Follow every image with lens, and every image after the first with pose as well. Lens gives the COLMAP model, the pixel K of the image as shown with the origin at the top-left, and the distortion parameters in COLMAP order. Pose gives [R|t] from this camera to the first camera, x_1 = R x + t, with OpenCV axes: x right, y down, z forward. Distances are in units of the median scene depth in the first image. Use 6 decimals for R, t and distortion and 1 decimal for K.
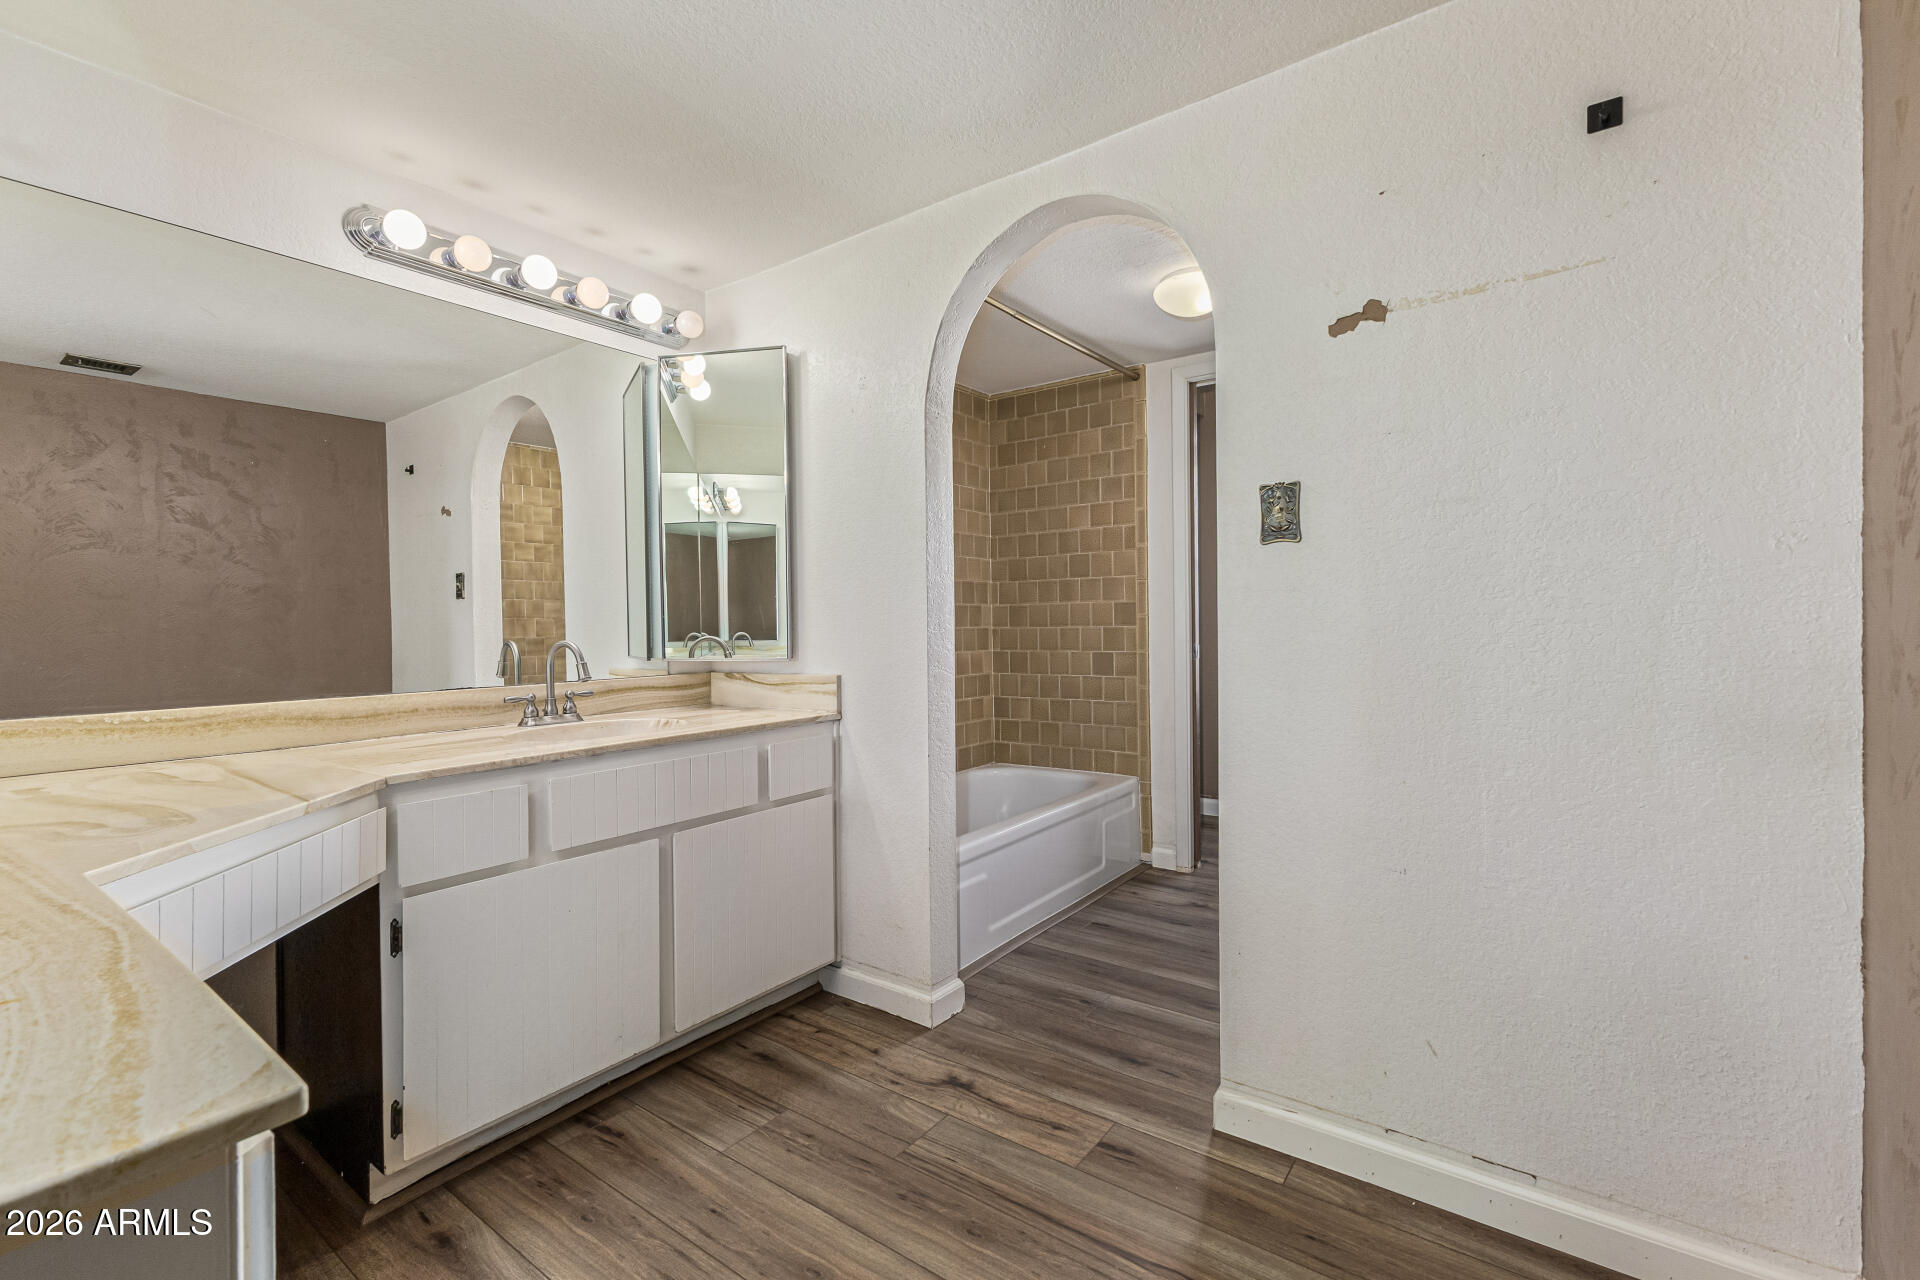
lens RADIAL K [[829.5, 0, 960.3], [0, 829.5, 635.2], [0, 0, 1]] dist [0.011094, -0.000825]
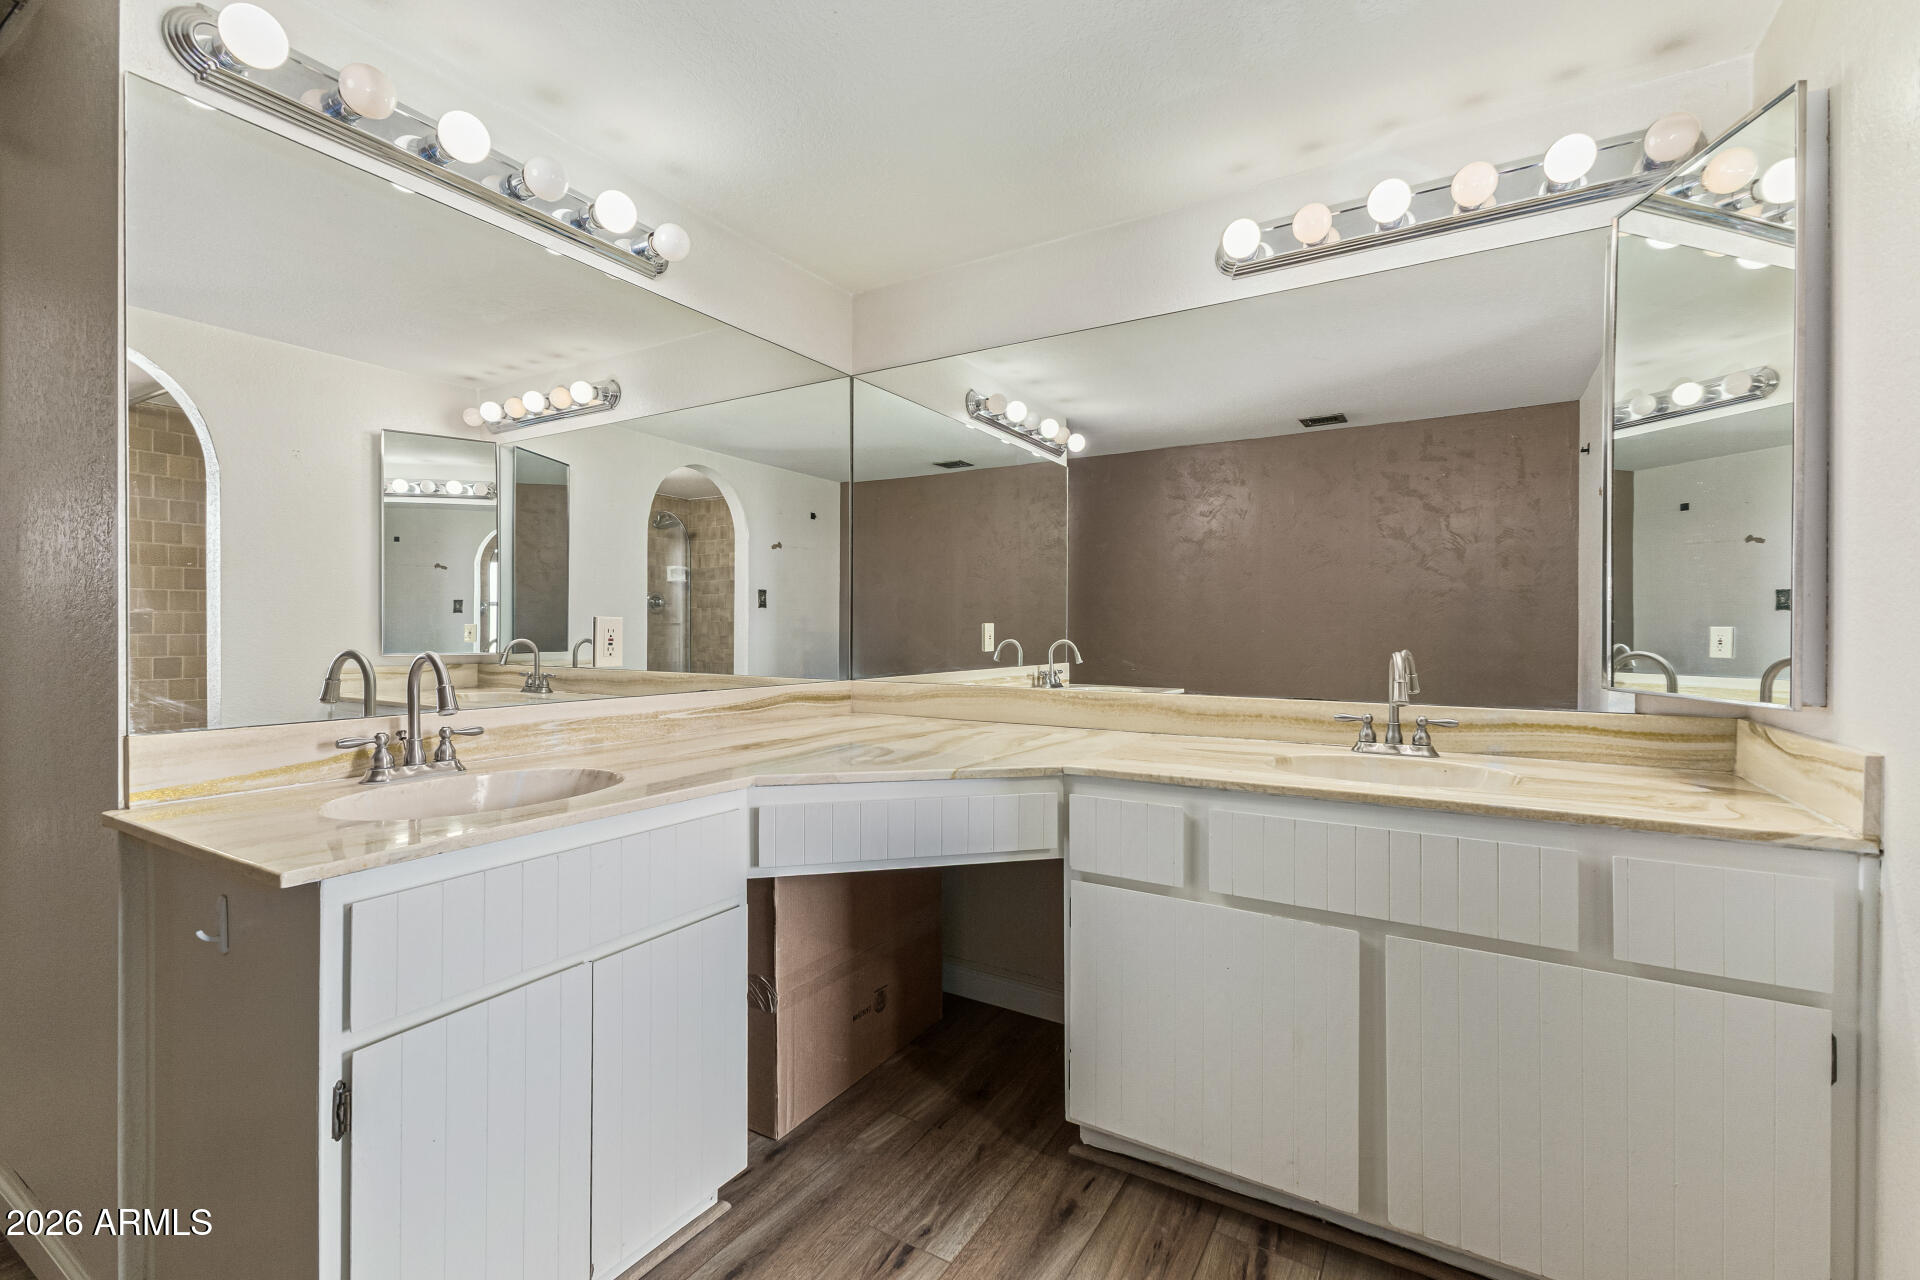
lens RADIAL K [[829.5, 0, 960.3], [0, 829.5, 635.2], [0, 0, 1]] dist [0.011094, -0.000825]
pose [[0.093968, 0.020743, -0.995359, 0.282276], [-0.019050, 0.999637, 0.019034, -0.017346], [0.995393, 0.017173, 0.094329, 0.521144]]
